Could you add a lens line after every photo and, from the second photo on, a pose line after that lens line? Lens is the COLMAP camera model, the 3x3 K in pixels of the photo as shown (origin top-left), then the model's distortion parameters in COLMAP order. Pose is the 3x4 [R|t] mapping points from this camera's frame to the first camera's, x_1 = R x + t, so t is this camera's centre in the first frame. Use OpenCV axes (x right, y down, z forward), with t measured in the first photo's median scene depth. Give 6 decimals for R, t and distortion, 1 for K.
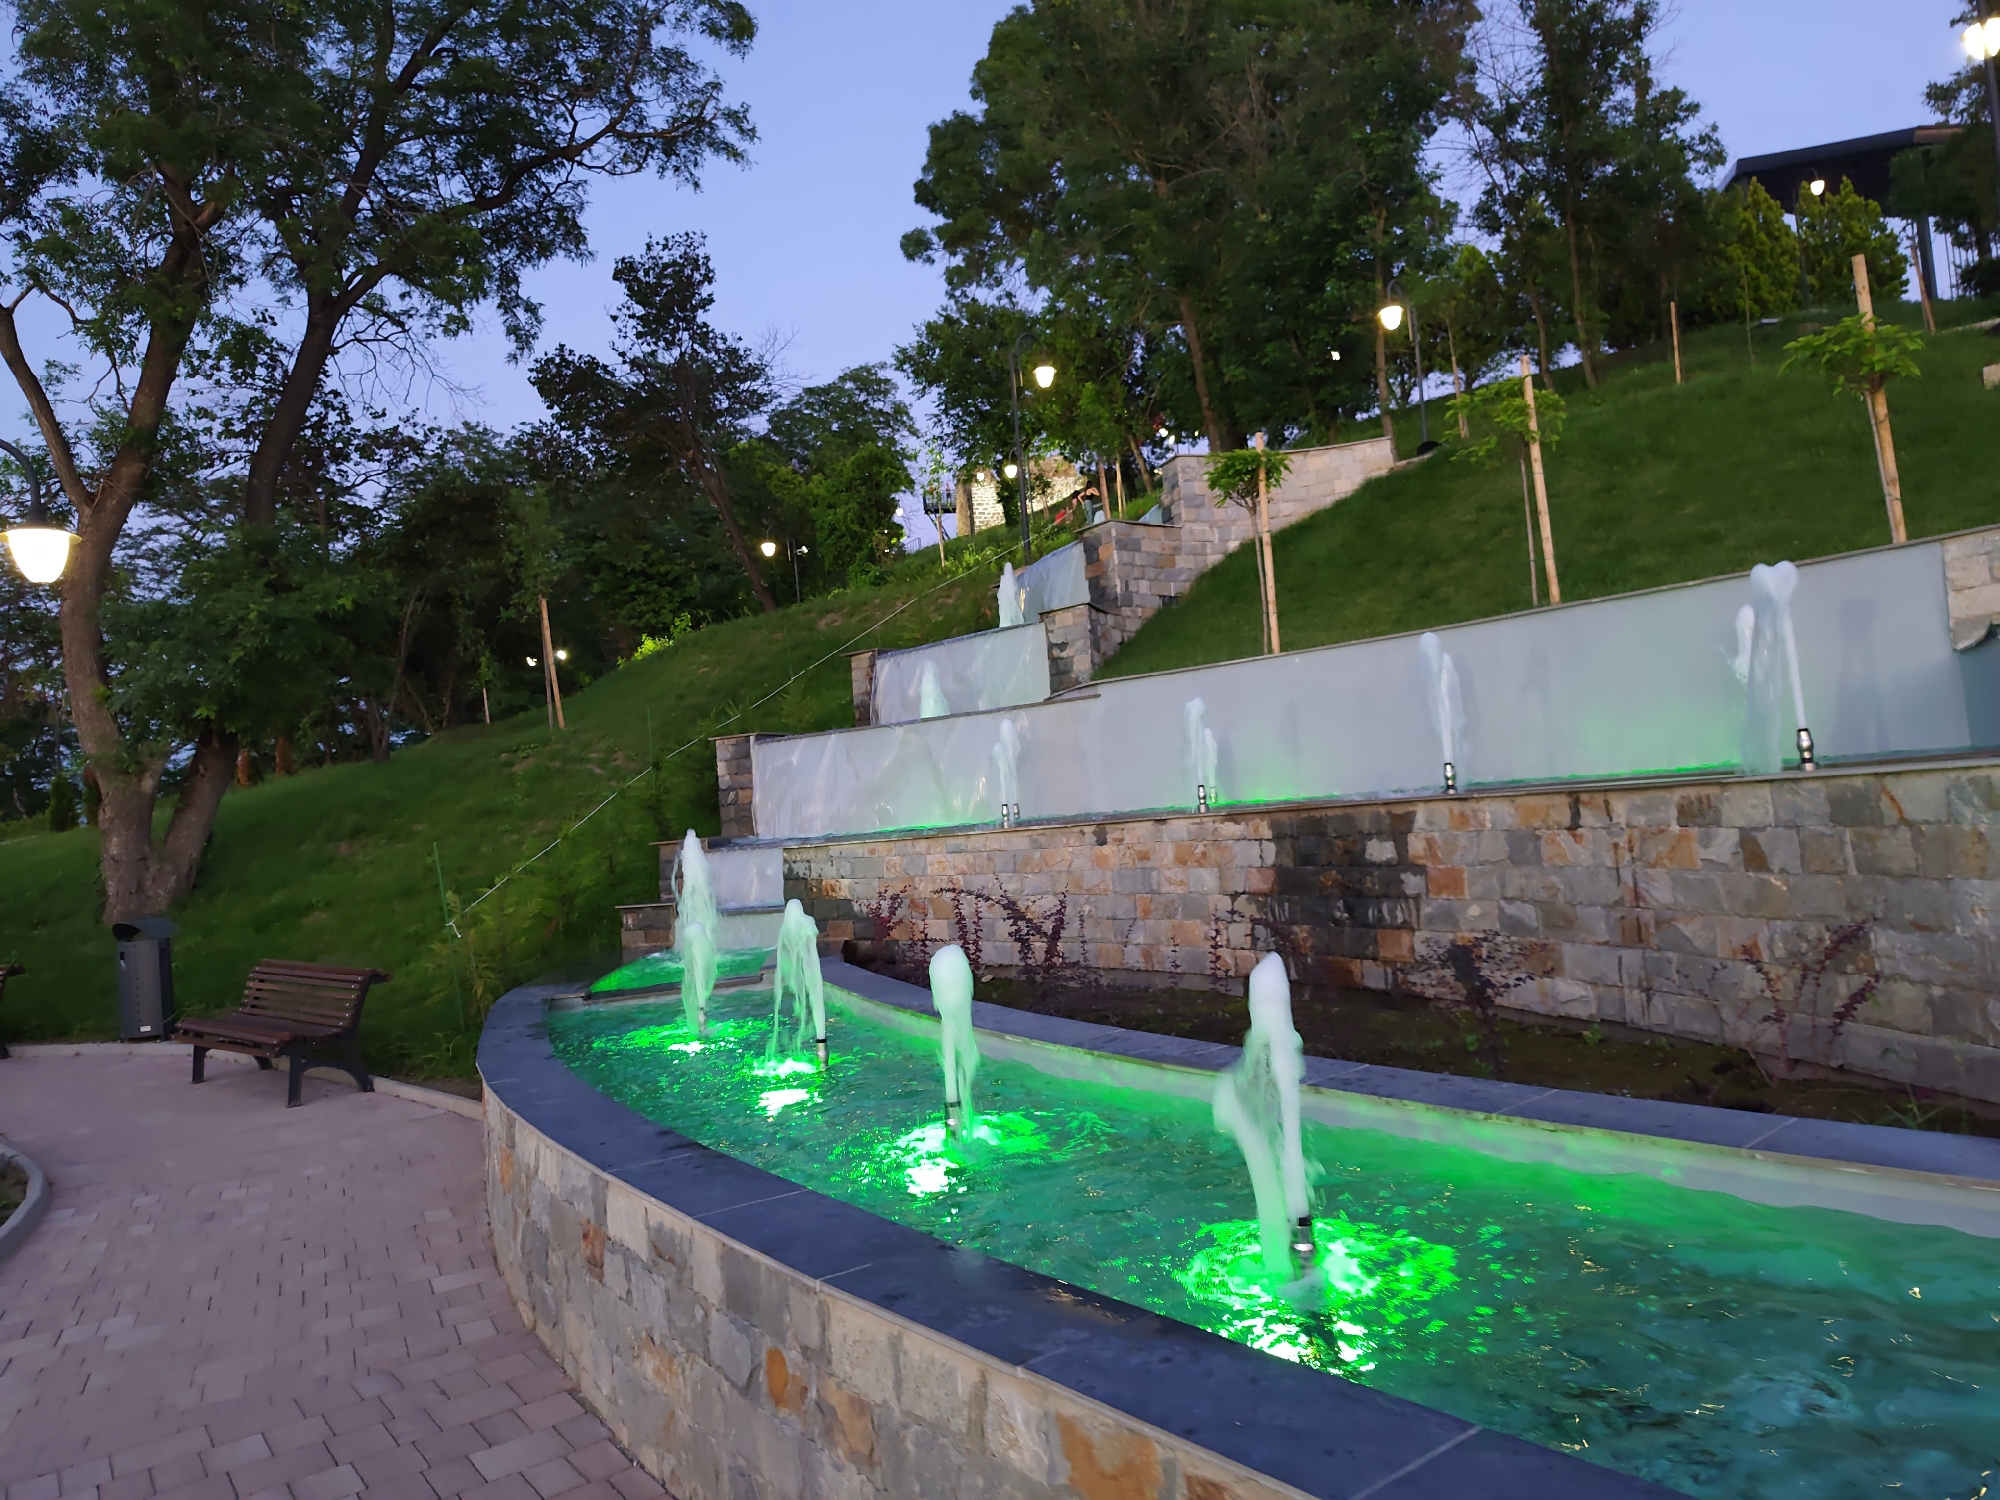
lens RADIAL K [[1393.4, 0, 1007.5], [0, 1393.4, 750.5], [0, 0, 1]] dist [0.093941, -0.104188]
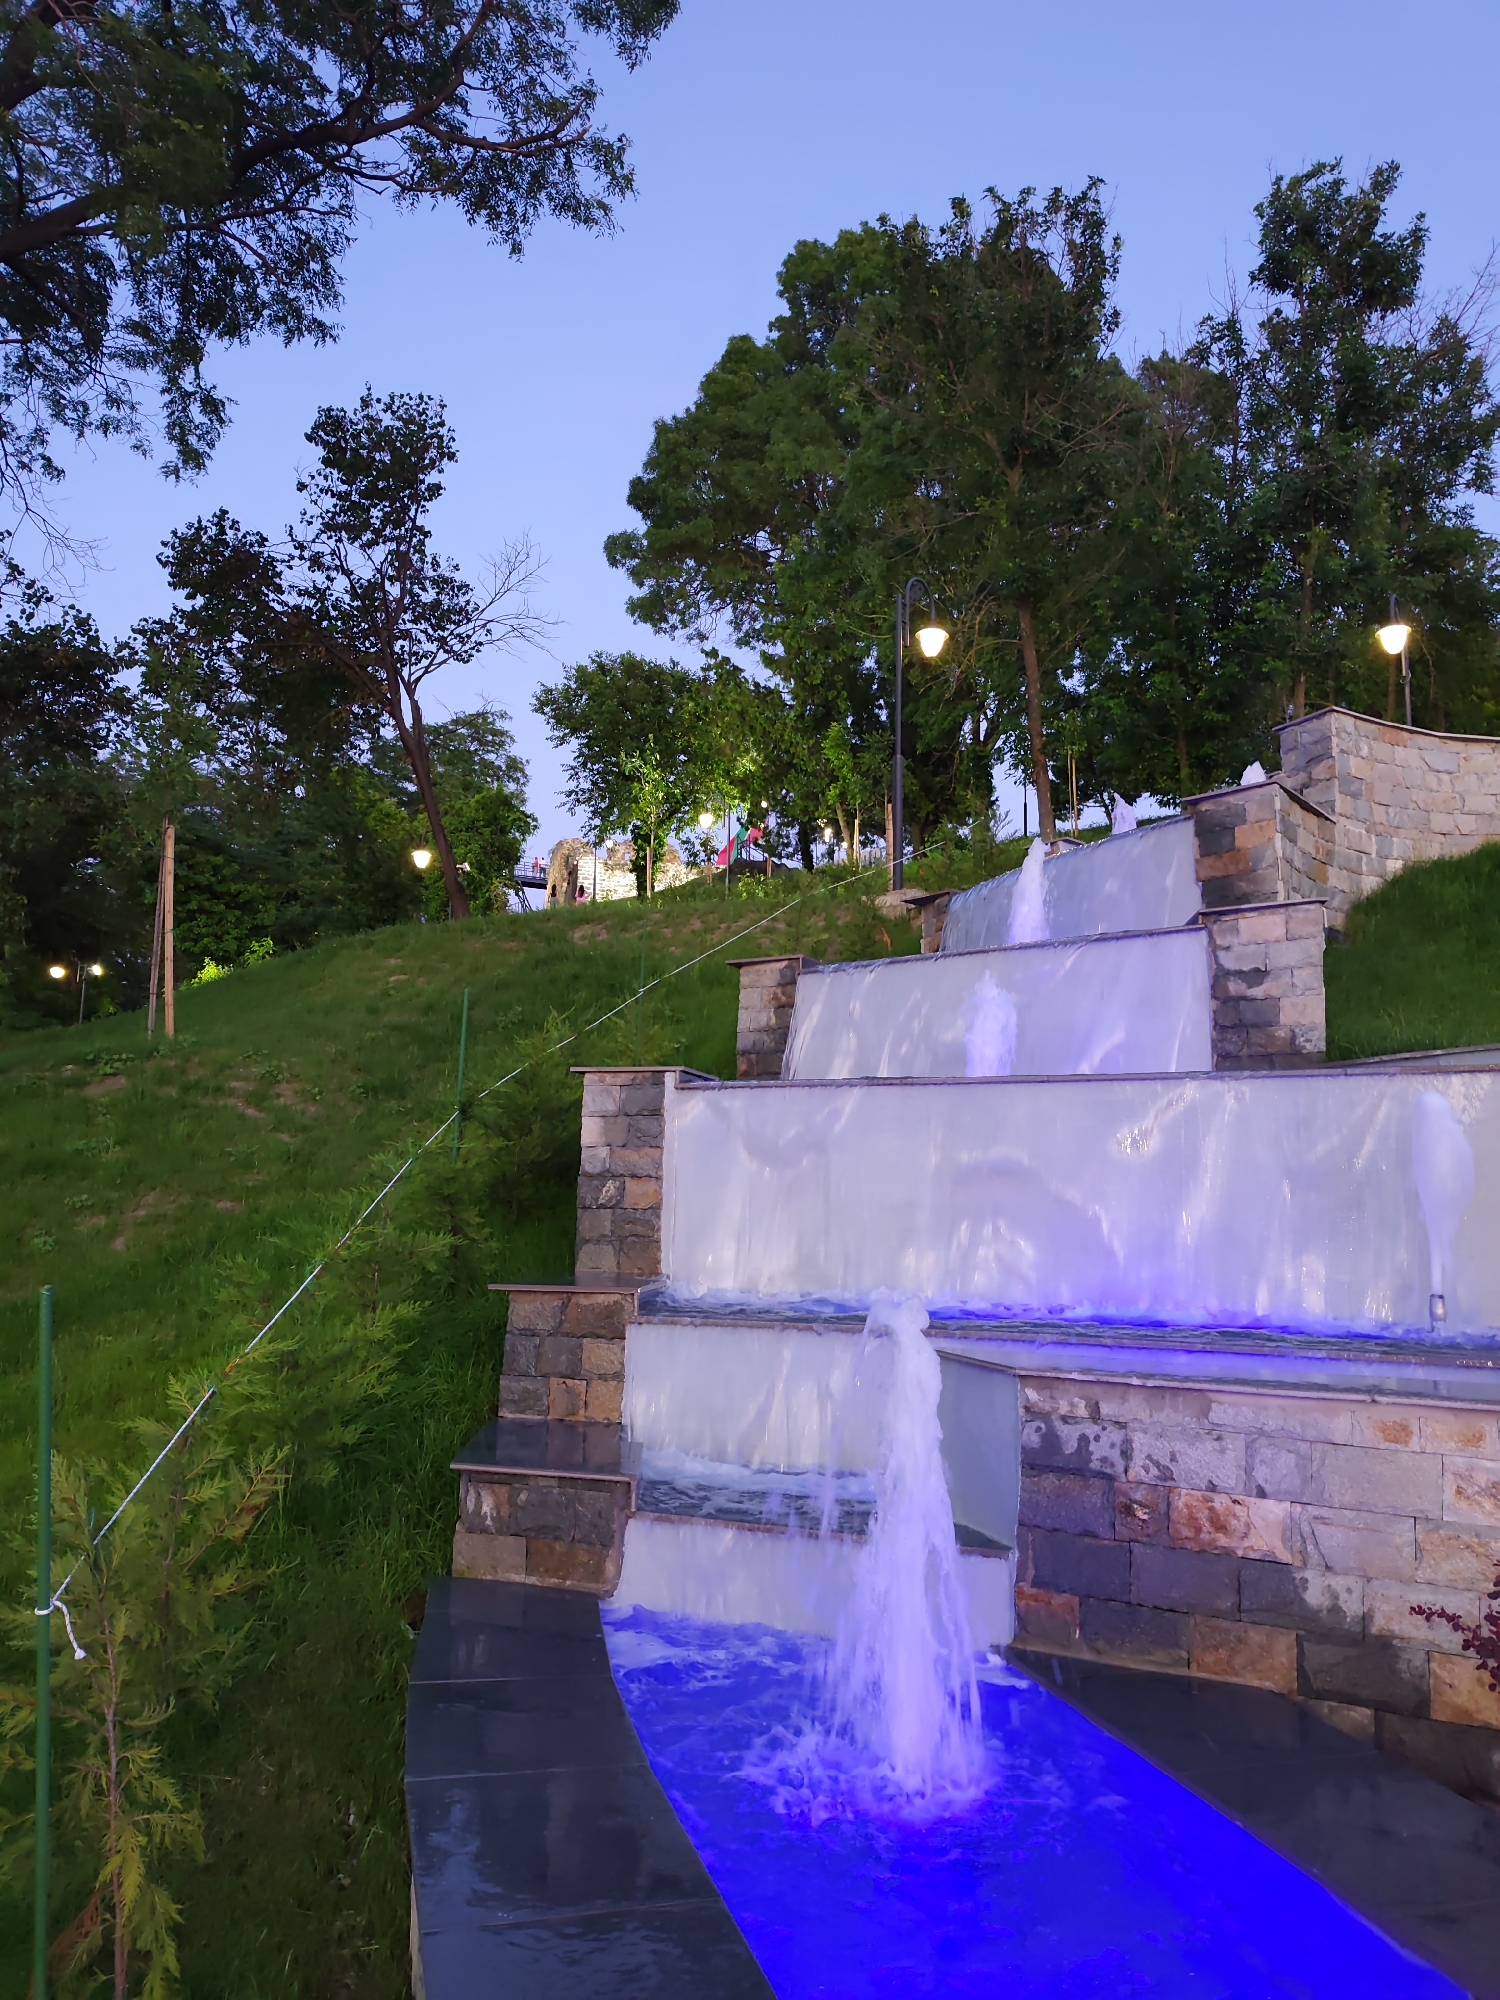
lens RADIAL K [[1392.4, 0, 750.0], [0, 1392.4, 1000.0], [0, 0, 1]] dist [0.076208, -0.104533]
pose [[0.980137, 0.129407, 0.150285, -0.181789], [-0.111186, 0.986044, -0.123919, 0.017504], [-0.164223, 0.104748, 0.980846, 0.400812]]
